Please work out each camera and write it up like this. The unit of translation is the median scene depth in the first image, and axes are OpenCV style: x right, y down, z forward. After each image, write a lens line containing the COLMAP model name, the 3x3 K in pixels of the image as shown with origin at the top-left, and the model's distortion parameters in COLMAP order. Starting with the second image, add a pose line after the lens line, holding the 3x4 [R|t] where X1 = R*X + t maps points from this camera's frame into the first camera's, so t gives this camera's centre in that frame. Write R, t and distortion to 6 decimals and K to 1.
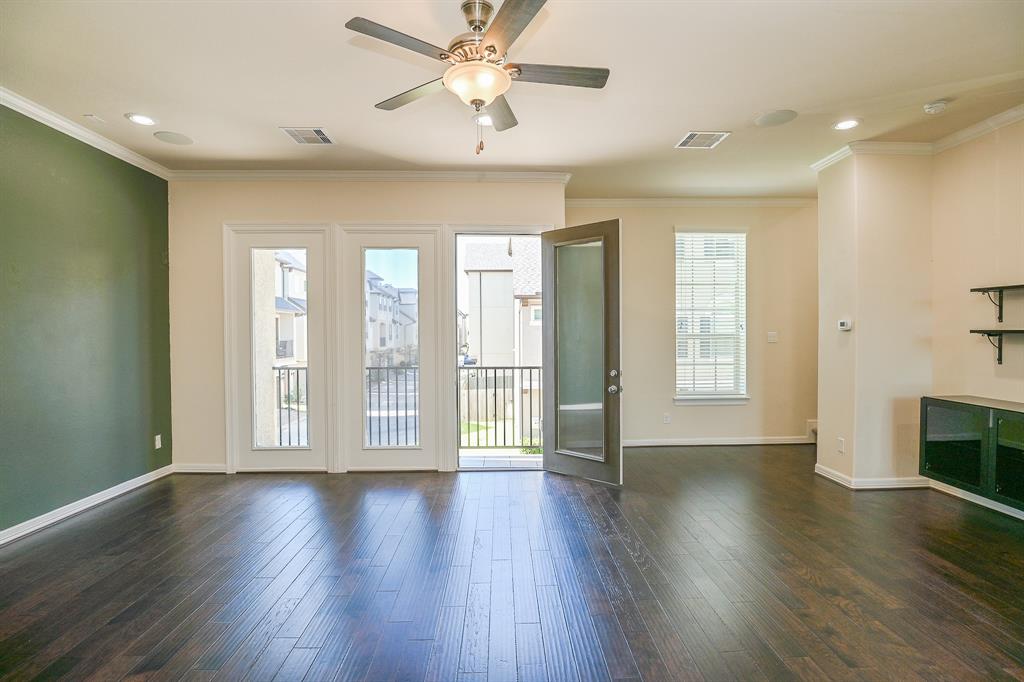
lens RADIAL K [[506.6, 0, 515.6], [0, 506.6, 341.9], [0, 0, 1]] dist [-0.023107, -0.005914]
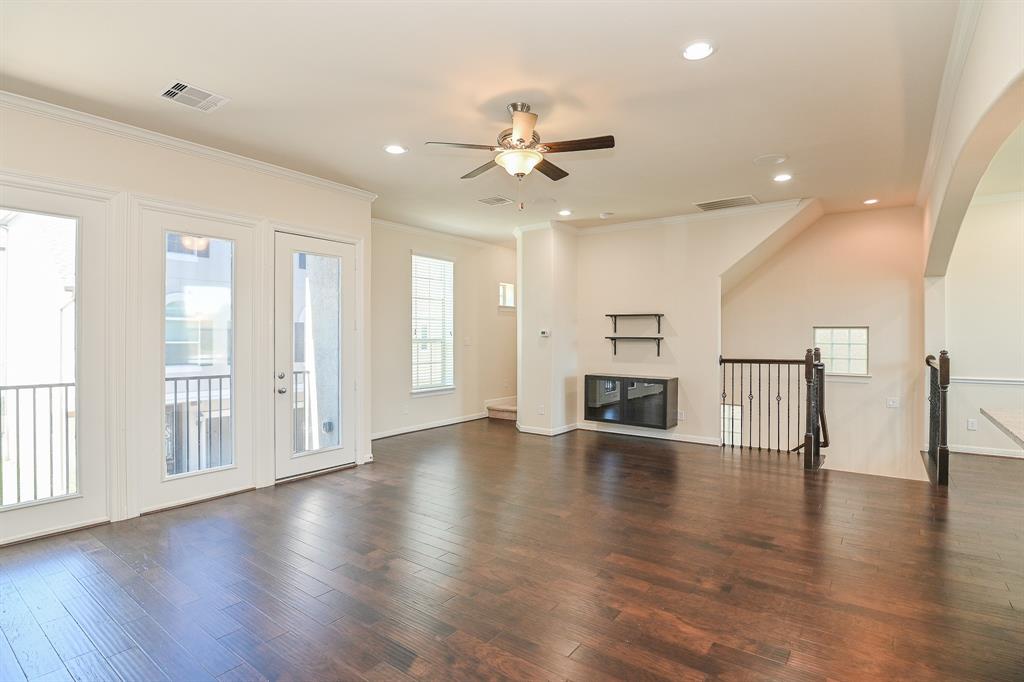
lens RADIAL K [[506.6, 0, 518.3], [0, 506.6, 339.3], [0, 0, 1]] dist [-0.023107, -0.005914]
pose [[0.615636, 0.003400, 0.788024, -0.586742], [0.010765, 0.999861, -0.012725, 0.004622], [-0.787957, 0.016317, 0.615514, 0.071301]]
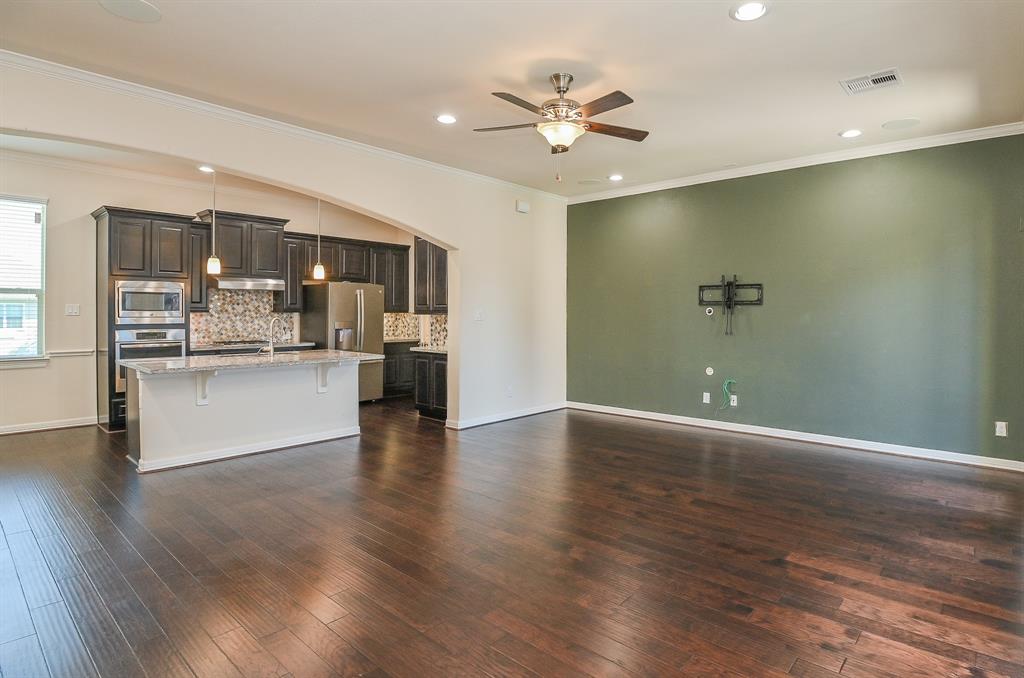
lens RADIAL K [[535.5, 0, 551.4], [0, 535.5, 324.1], [0, 0, 1]] dist [-0.025898, -0.005242]
pose [[-0.671271, 0.016339, -0.741032, 0.521077], [-0.015706, 0.999219, 0.036259, -0.012468], [0.741046, 0.035978, -0.670490, 0.986476]]
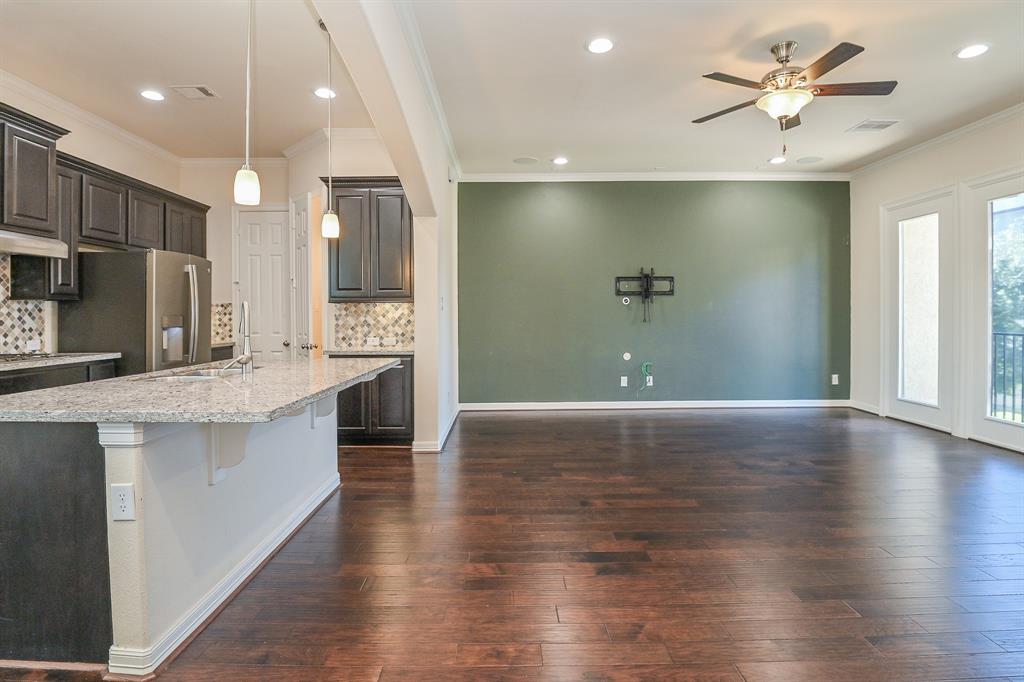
lens RADIAL K [[506.6, 0, 501.5], [0, 506.6, 319.9], [0, 0, 1]] dist [-0.023107, -0.005914]
pose [[-0.042411, 0.015230, -0.998984, 0.640496], [-0.013547, 0.999783, 0.015817, 0.029757], [0.999008, 0.014204, -0.042196, 0.151871]]
